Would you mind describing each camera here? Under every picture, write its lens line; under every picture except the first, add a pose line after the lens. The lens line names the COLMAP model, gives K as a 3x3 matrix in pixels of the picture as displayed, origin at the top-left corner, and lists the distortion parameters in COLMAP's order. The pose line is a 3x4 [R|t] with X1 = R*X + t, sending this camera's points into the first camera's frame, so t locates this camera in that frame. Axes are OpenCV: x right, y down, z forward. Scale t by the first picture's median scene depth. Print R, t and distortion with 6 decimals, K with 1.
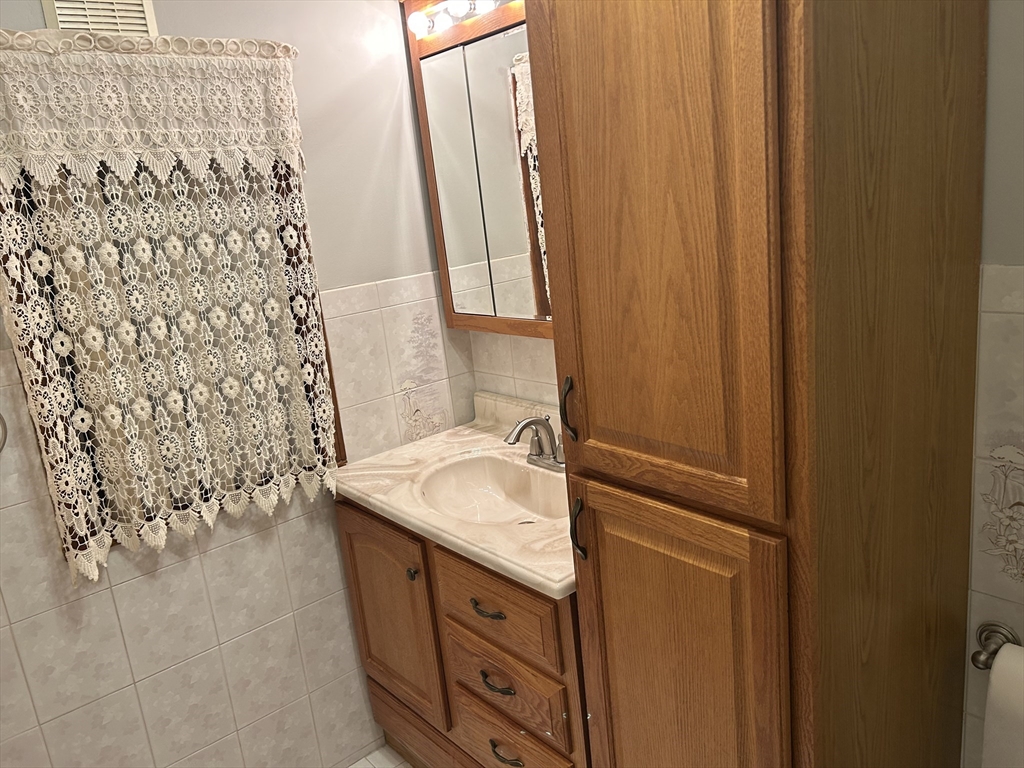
lens RADIAL K [[779.7, 0, 516.5], [0, 779.7, 373.0], [0, 0, 1]] dist [0.053274, -0.049586]
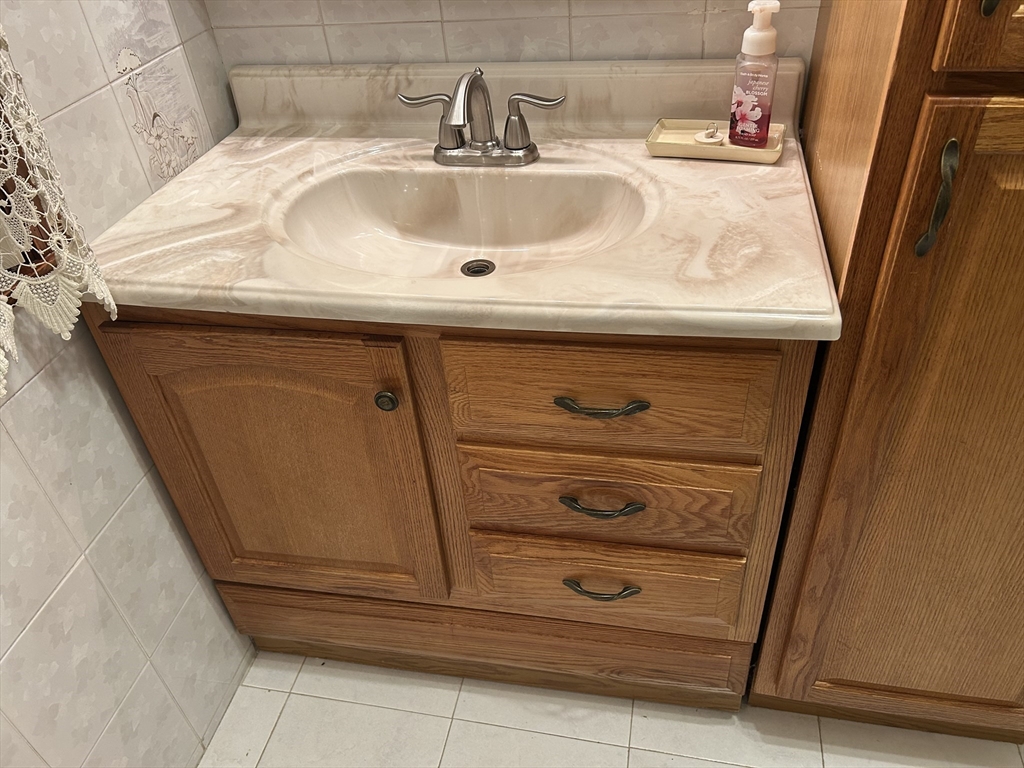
lens RADIAL K [[779.7, 0, 510.3], [0, 779.7, 384.8], [0, 0, 1]] dist [0.053274, -0.049586]
pose [[0.777513, -0.338514, 0.529983, -0.284836], [0.130392, 0.911223, 0.390731, 0.038018], [-0.615201, -0.234693, 0.752627, 0.441093]]
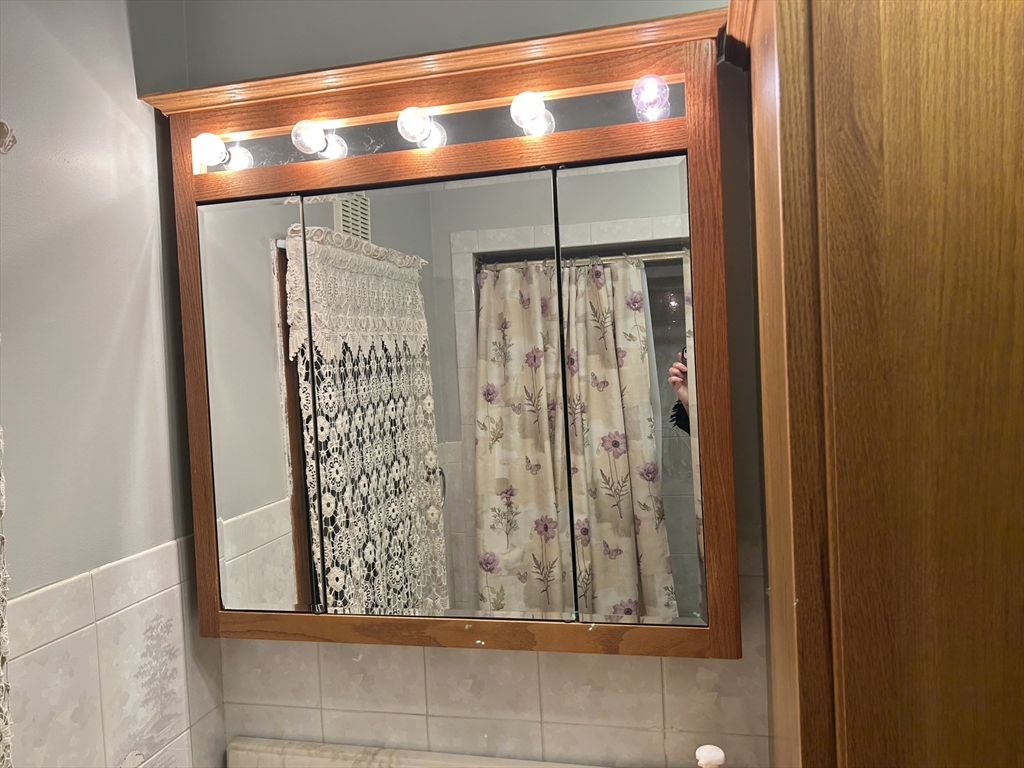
lens RADIAL K [[779.7, 0, 506.3], [0, 779.7, 375.6], [0, 0, 1]] dist [0.053274, -0.049586]
pose [[0.806586, 0.058631, 0.588201, -0.266792], [0.094001, 0.969684, -0.225557, -0.095081], [-0.583594, 0.237223, 0.776623, 0.376632]]
